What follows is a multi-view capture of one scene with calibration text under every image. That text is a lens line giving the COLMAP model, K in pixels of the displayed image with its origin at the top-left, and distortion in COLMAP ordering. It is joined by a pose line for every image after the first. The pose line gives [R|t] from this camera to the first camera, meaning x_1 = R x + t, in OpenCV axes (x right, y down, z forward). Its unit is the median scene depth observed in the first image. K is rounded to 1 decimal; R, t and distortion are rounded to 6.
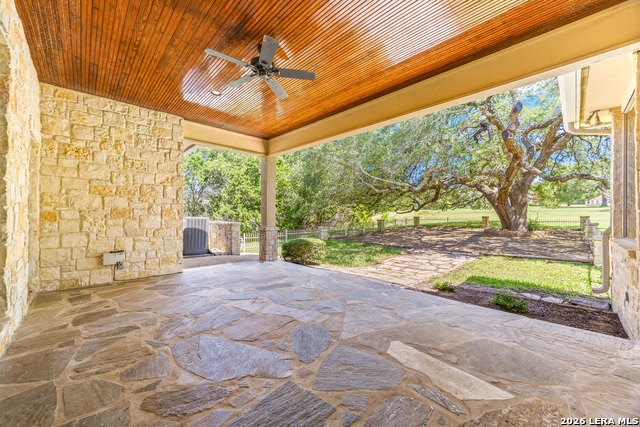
lens RADIAL K [[251.2, 0, 320.0], [0, 251.2, 213.5], [0, 0, 1]] dist [-0.001824, -0.000251]
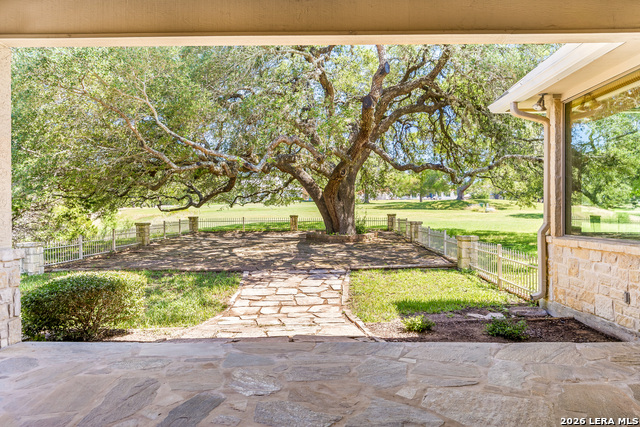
lens RADIAL K [[425.3, 0, 320.0], [0, 425.3, 213.5], [0, 0, 1]] dist [-0.005249, -0.000669]
pose [[0.702397, -0.005797, 0.711761, -0.287900], [0.002478, 0.999981, 0.005698, 0.001212], [-0.711781, -0.002239, 0.702398, 0.276026]]
